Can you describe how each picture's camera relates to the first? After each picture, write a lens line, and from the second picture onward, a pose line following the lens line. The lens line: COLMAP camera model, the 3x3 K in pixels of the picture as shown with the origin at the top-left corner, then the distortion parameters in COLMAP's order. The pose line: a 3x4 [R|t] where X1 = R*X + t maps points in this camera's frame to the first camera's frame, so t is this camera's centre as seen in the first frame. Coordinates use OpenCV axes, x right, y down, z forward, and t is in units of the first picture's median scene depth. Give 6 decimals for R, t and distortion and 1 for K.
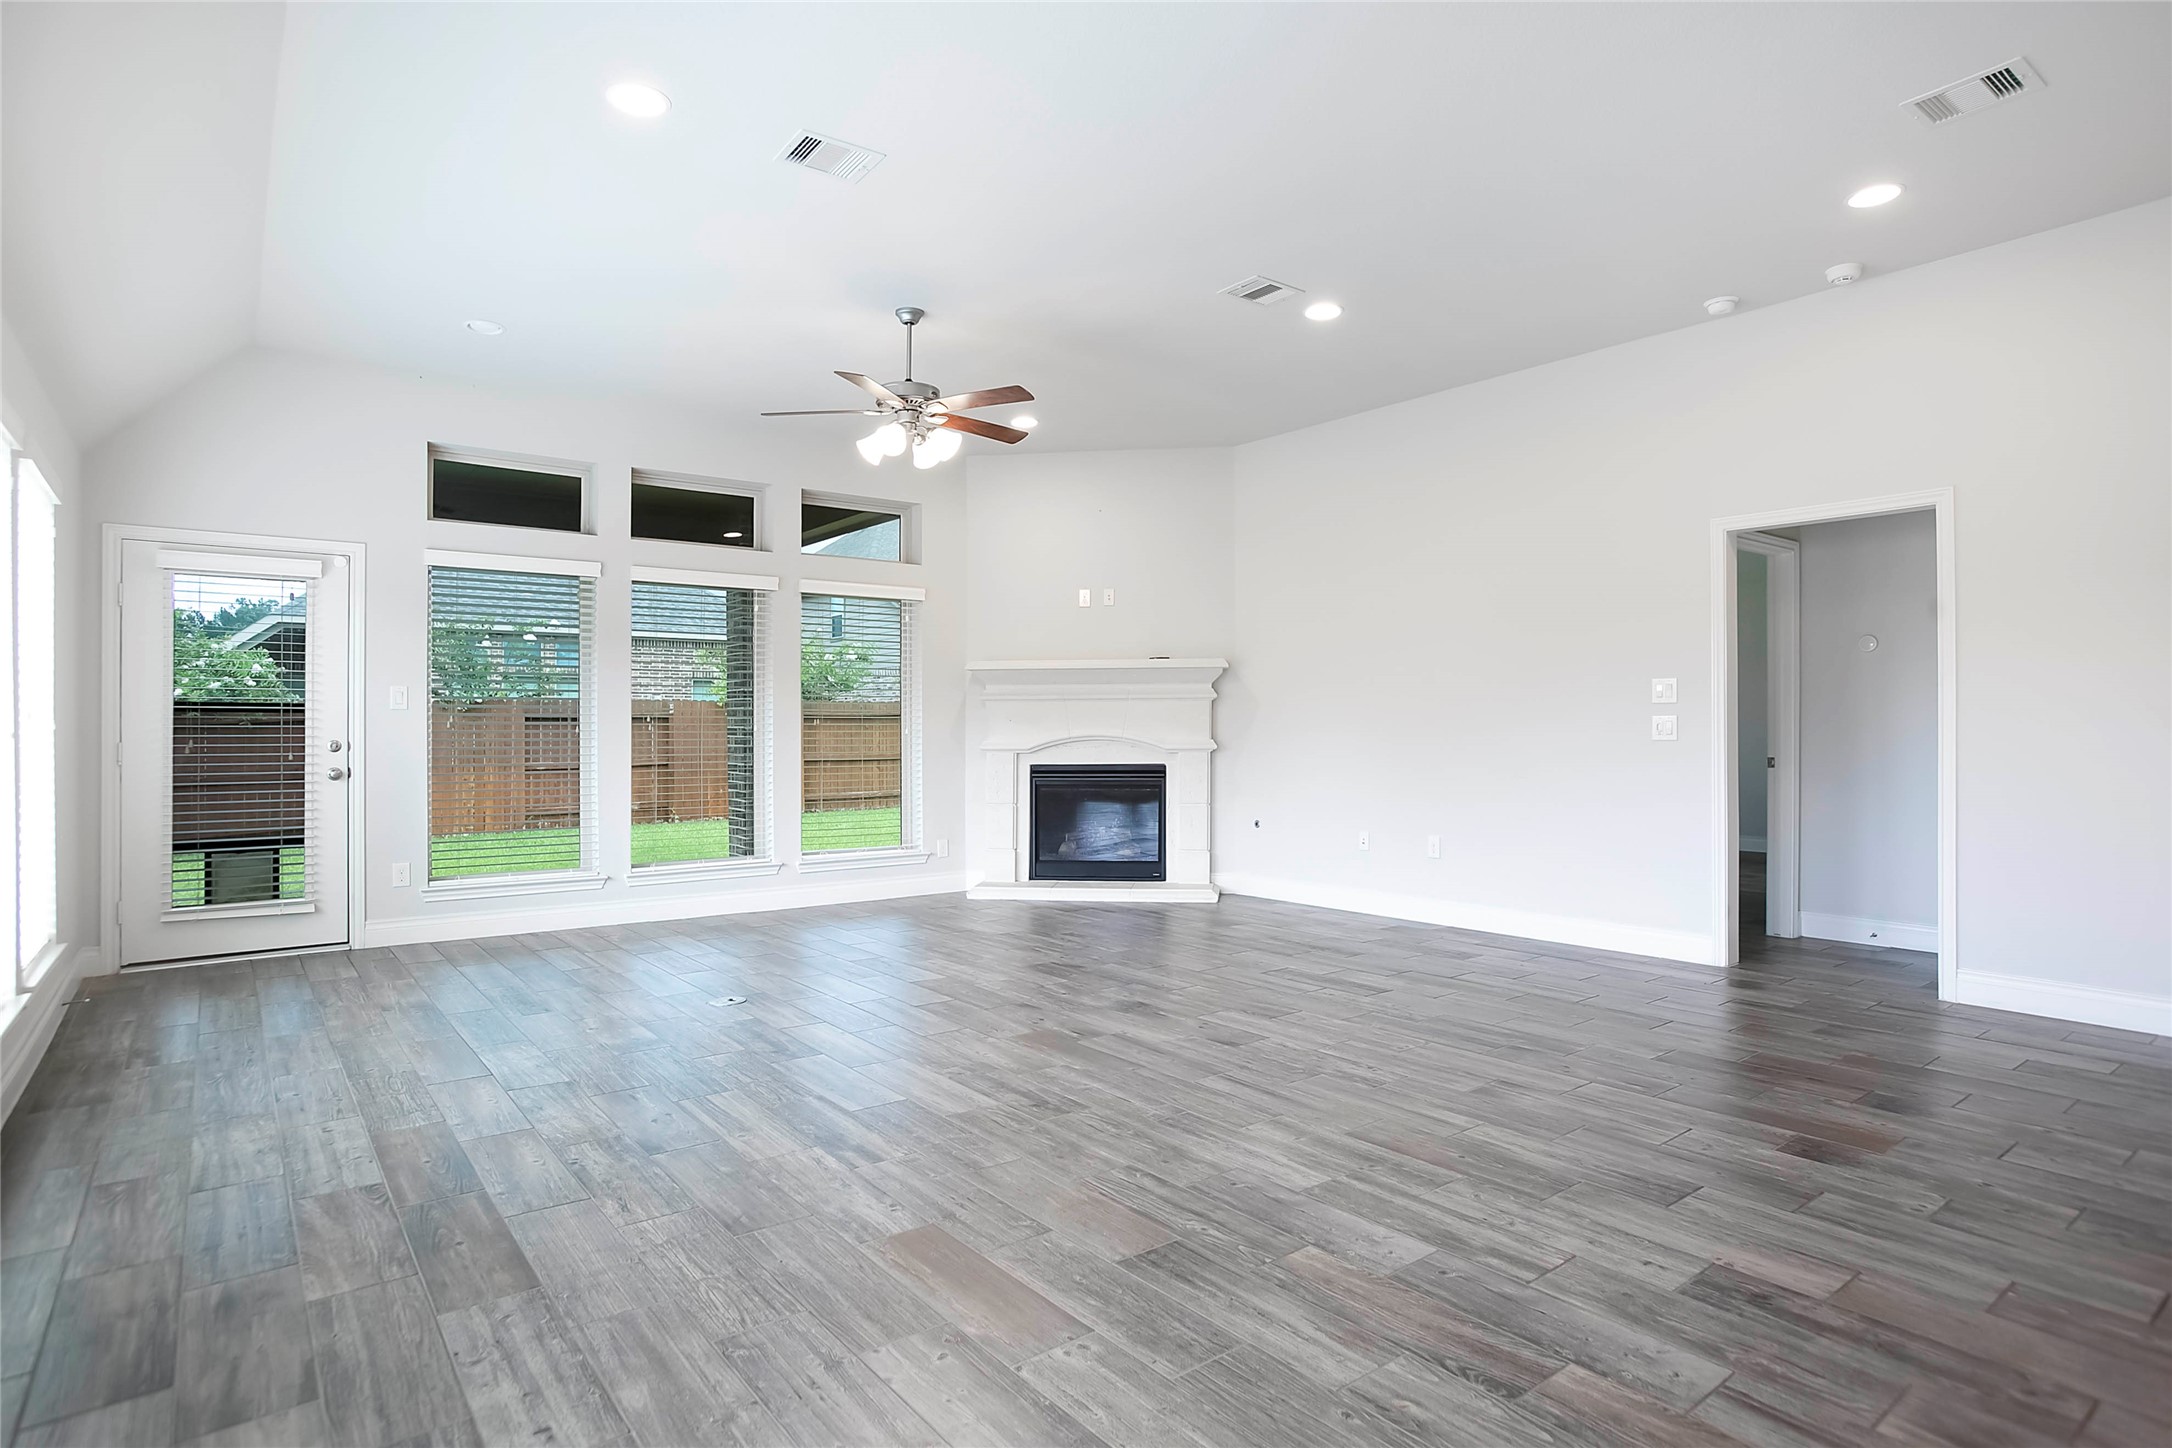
lens RADIAL K [[1141.0, 0, 1086.0], [0, 1141.0, 724.0], [0, 0, 1]] dist [-0.078165, 0.048152]
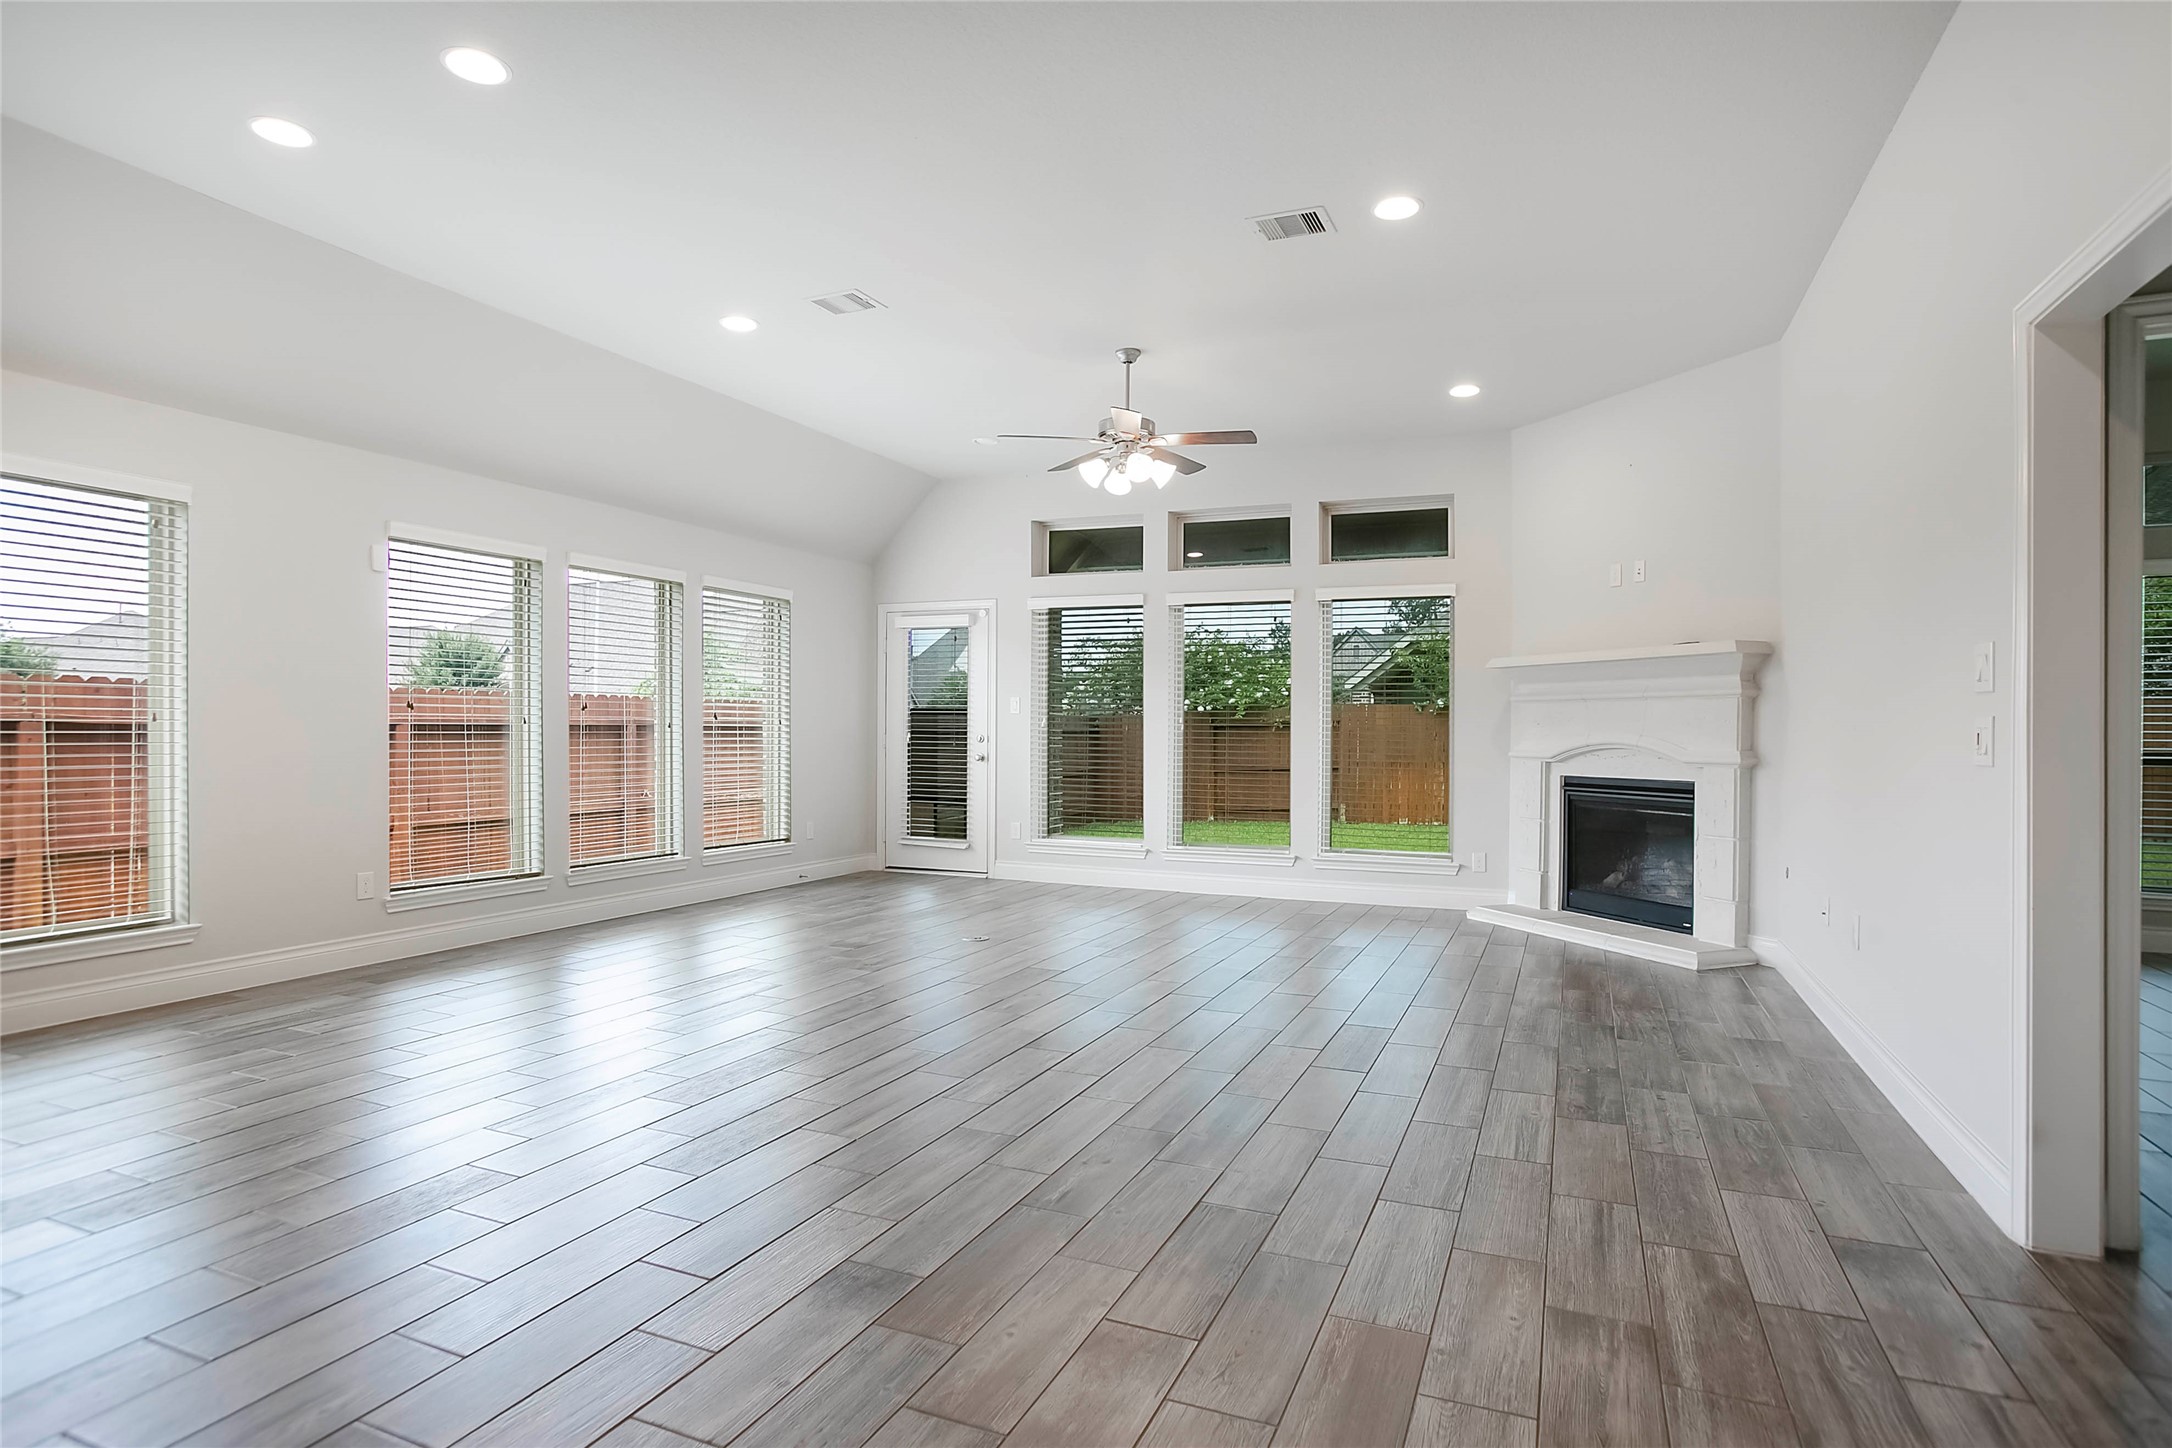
lens RADIAL K [[1141.0, 0, 1086.0], [0, 1141.0, 724.0], [0, 0, 1]] dist [-0.078165, 0.048152]
pose [[0.490904, 0.004602, -0.871201, 0.999948], [-0.006021, 0.999980, 0.001889, -0.004448], [0.871193, 0.004318, 0.490922, 0.532937]]
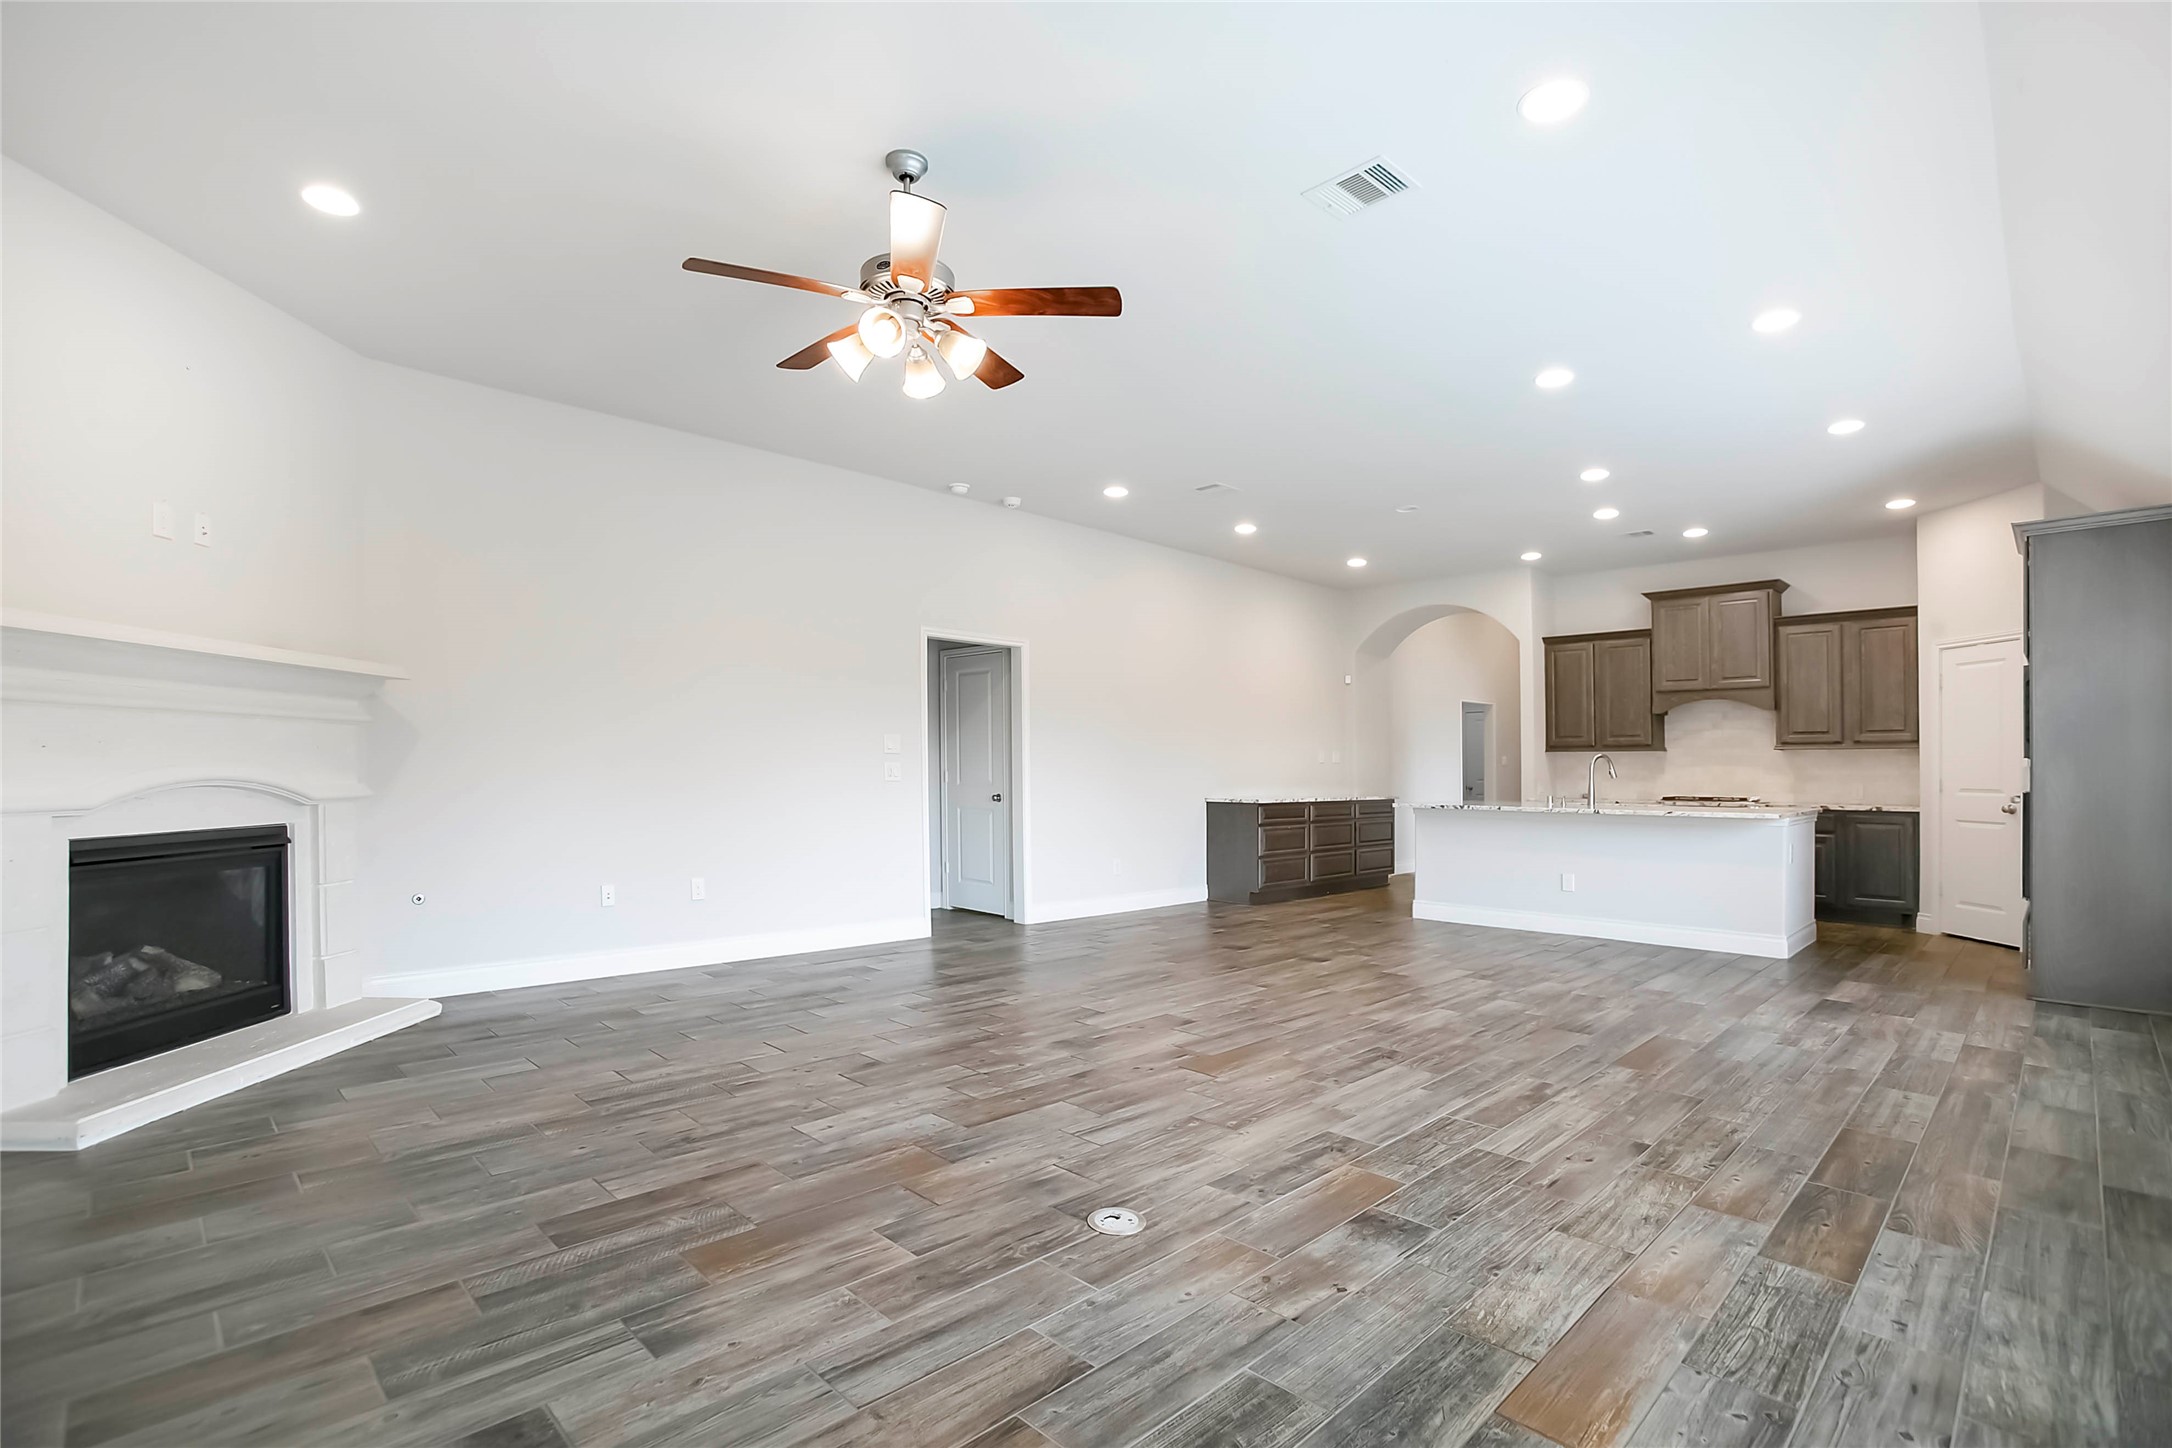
lens RADIAL K [[1017.4, 0, 1086.0], [0, 1017.4, 724.0], [0, 0, 1]] dist [-0.051952, 0.026215]
pose [[-0.117807, 0.046864, 0.991930, -1.010564], [-0.008638, 0.998800, -0.048215, 0.004335], [-0.992999, -0.014248, -0.117261, 1.265330]]
